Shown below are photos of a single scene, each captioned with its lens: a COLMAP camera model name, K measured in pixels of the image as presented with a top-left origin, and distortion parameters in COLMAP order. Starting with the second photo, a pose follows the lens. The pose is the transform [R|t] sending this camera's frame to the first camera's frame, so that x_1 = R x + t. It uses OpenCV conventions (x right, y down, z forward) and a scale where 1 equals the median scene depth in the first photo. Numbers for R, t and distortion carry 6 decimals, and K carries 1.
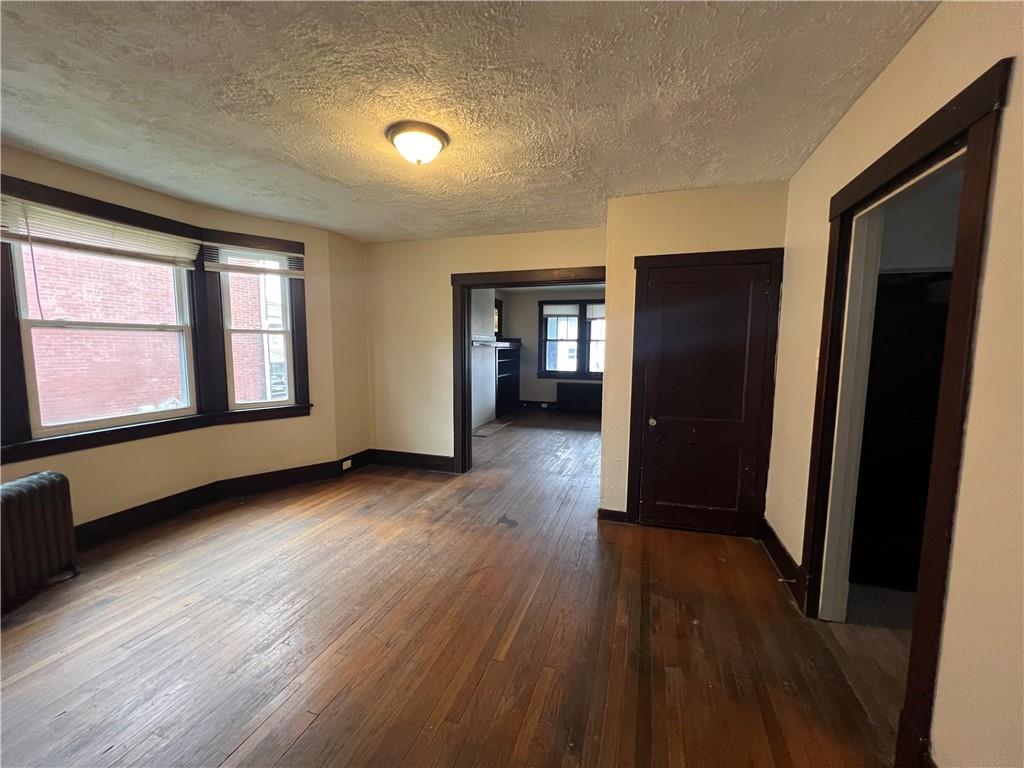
lens RADIAL K [[413.6, 0, 514.4], [0, 413.6, 380.3], [0, 0, 1]] dist [0.001940, -0.000644]
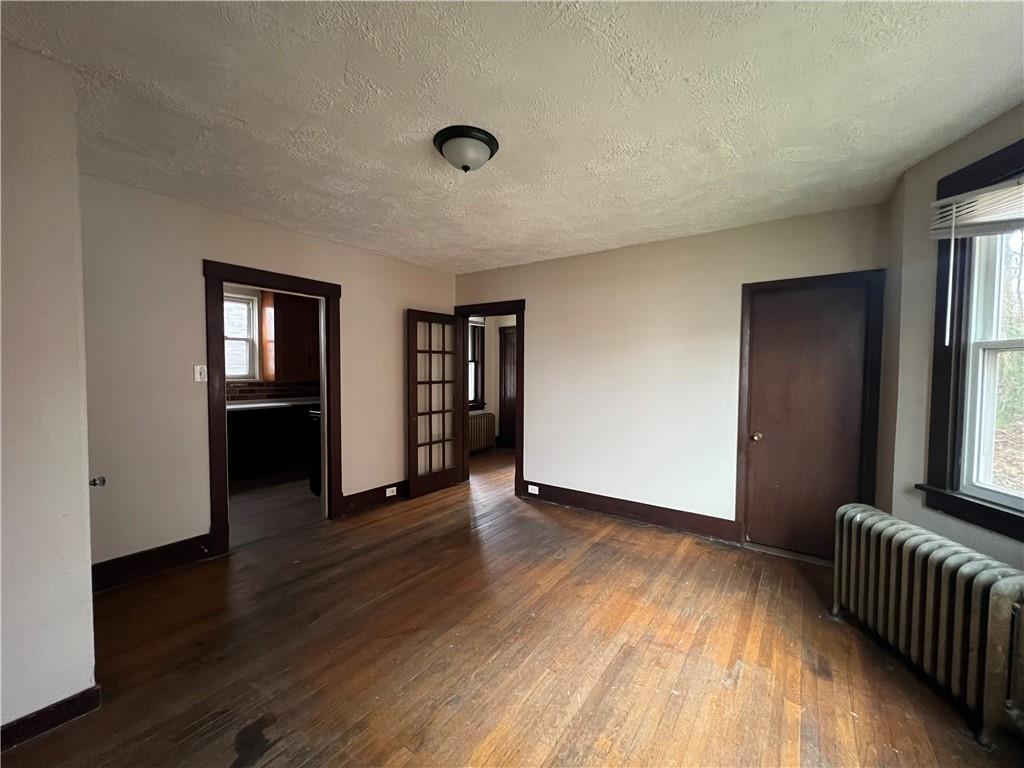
lens RADIAL K [[413.6, 0, 511.2], [0, 413.6, 385.5], [0, 0, 1]] dist [0.001940, -0.000644]
pose [[-0.953856, -0.026555, 0.299087, -0.599182], [0.009768, 0.992810, 0.119302, -0.152047], [-0.300104, 0.116719, -0.946739, 1.863336]]
